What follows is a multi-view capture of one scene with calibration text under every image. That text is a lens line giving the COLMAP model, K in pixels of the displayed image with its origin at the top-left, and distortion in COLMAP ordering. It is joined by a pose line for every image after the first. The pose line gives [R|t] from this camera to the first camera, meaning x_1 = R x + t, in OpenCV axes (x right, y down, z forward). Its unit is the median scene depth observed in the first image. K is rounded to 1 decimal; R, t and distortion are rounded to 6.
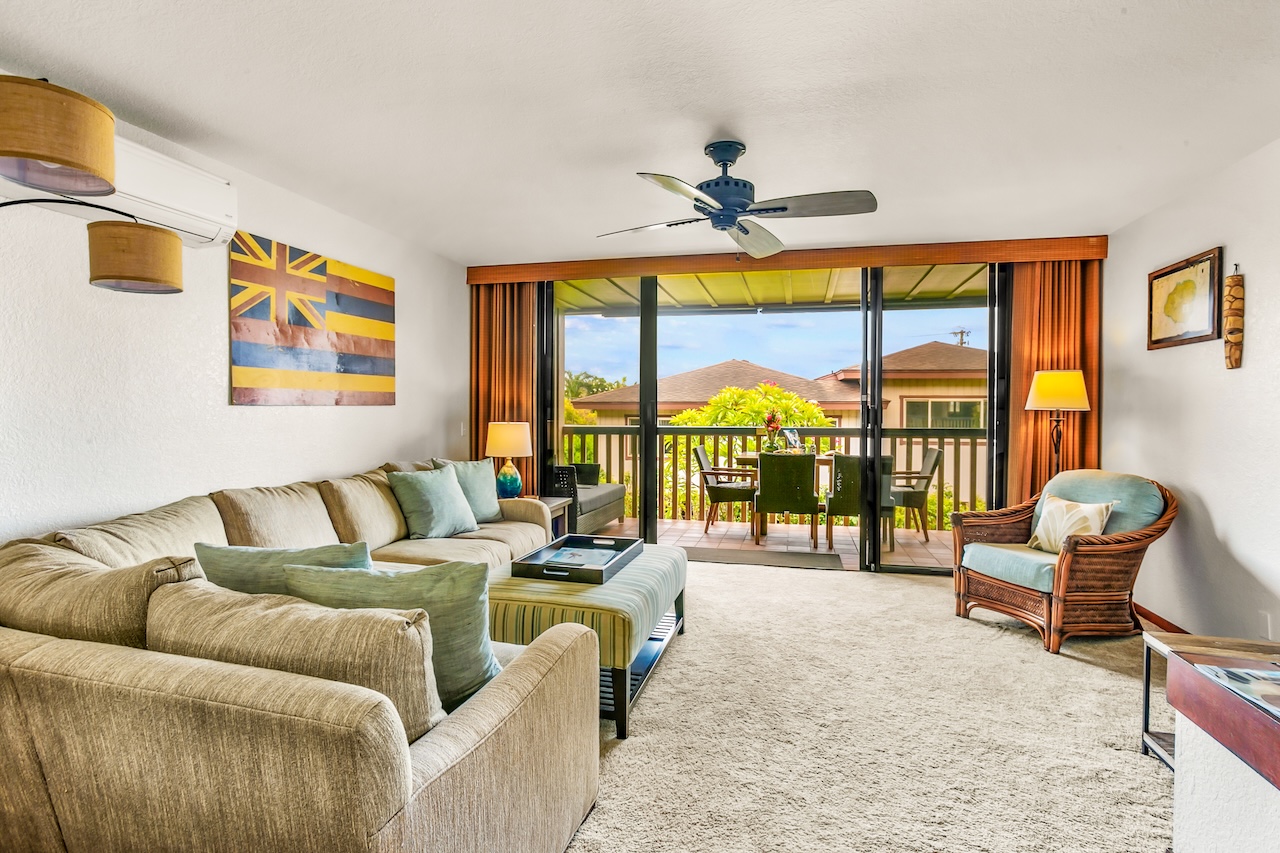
lens RADIAL K [[674.5, 0, 643.4], [0, 674.5, 411.9], [0, 0, 1]] dist [-0.002274, 0.000587]
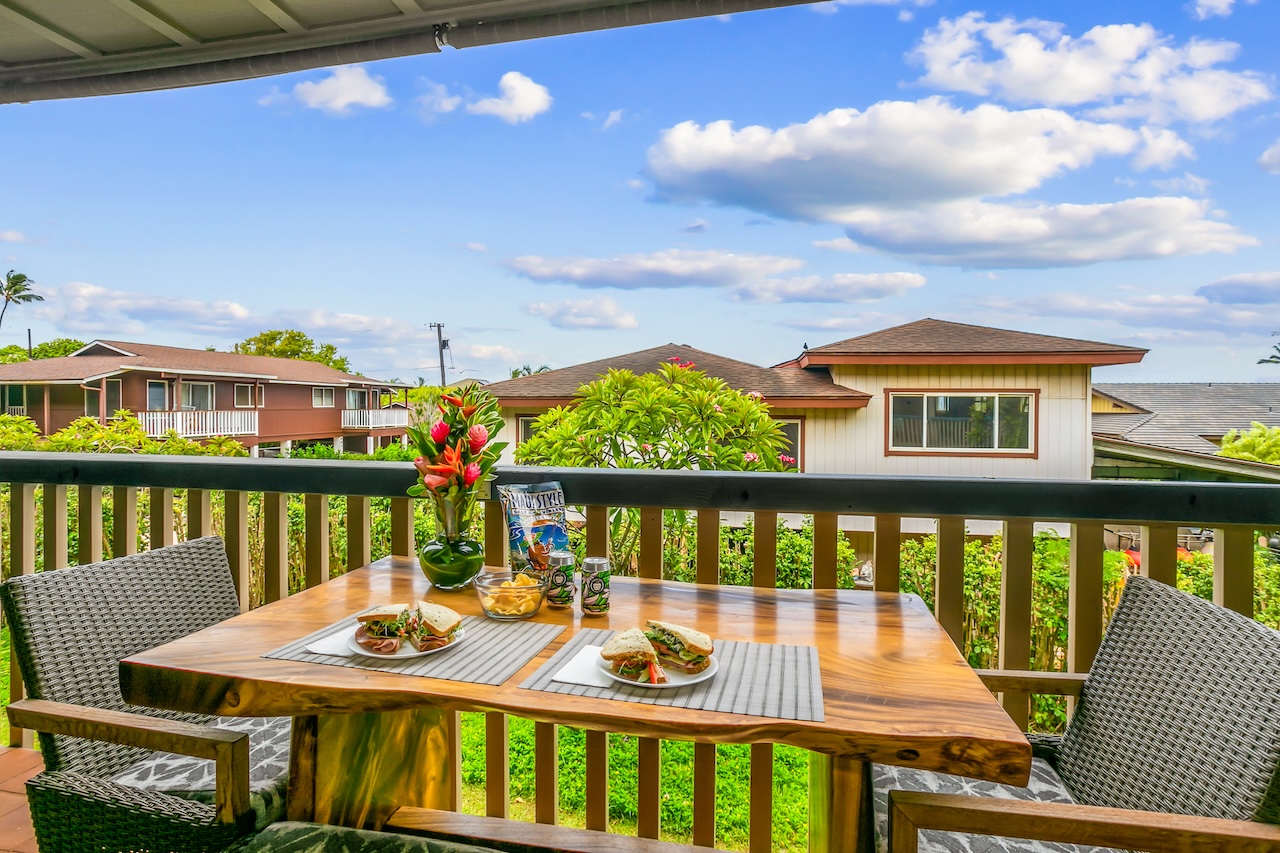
lens RADIAL K [[674.5, 0, 643.4], [0, 674.5, 411.9], [0, 0, 1]] dist [-0.002274, 0.000587]
pose [[0.999241, 0.002230, 0.038894, 0.238129], [-0.002311, 0.999995, 0.002044, 0.000493], [-0.038889, -0.002133, 0.999241, 0.728924]]
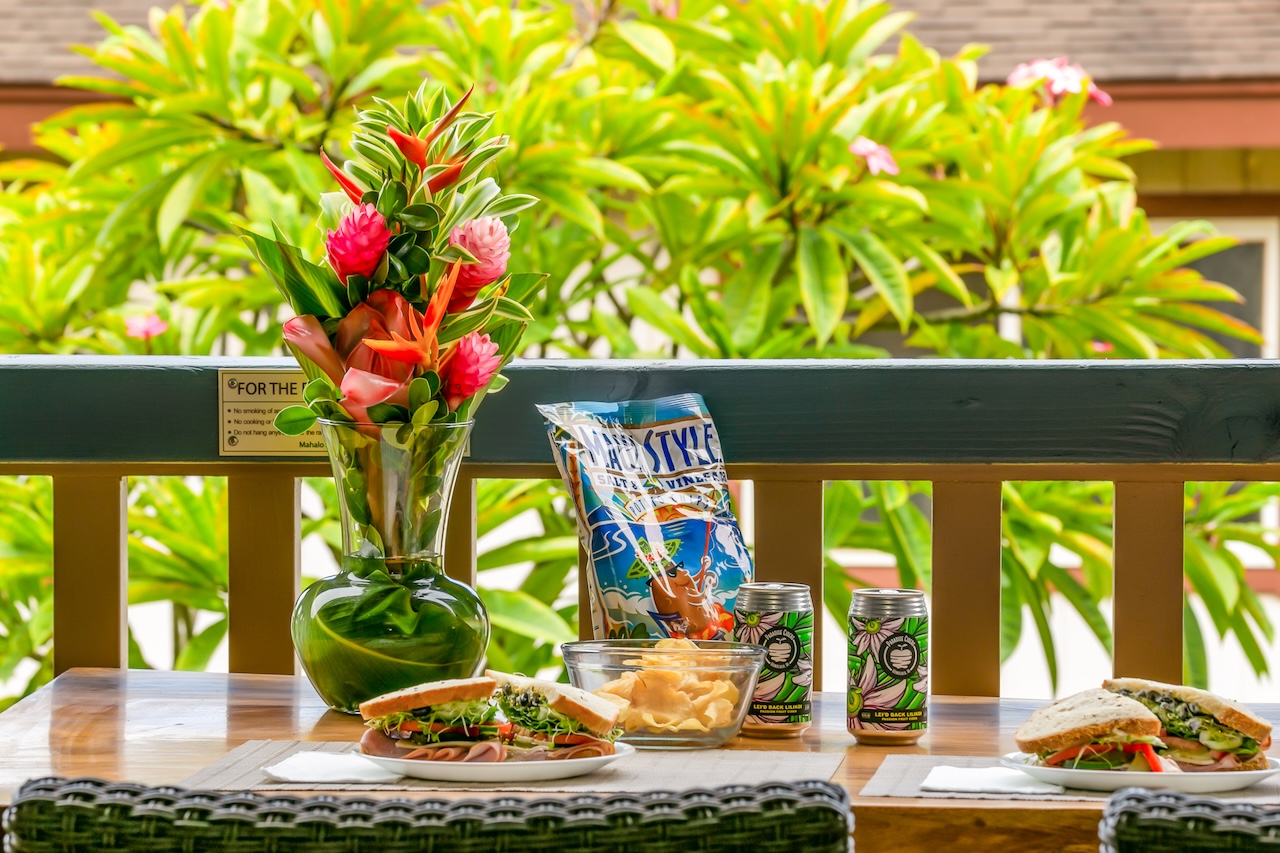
lens RADIAL K [[4701.6, 0, 640.0], [0, 4701.6, 426.5], [0, 0, 1]] dist [0.224640, 2.830258]
pose [[0.989776, -0.012212, 0.142104, 0.141433], [0.004592, 0.998540, 0.053827, 0.000512], [-0.142554, -0.052624, 0.988387, 0.458790]]
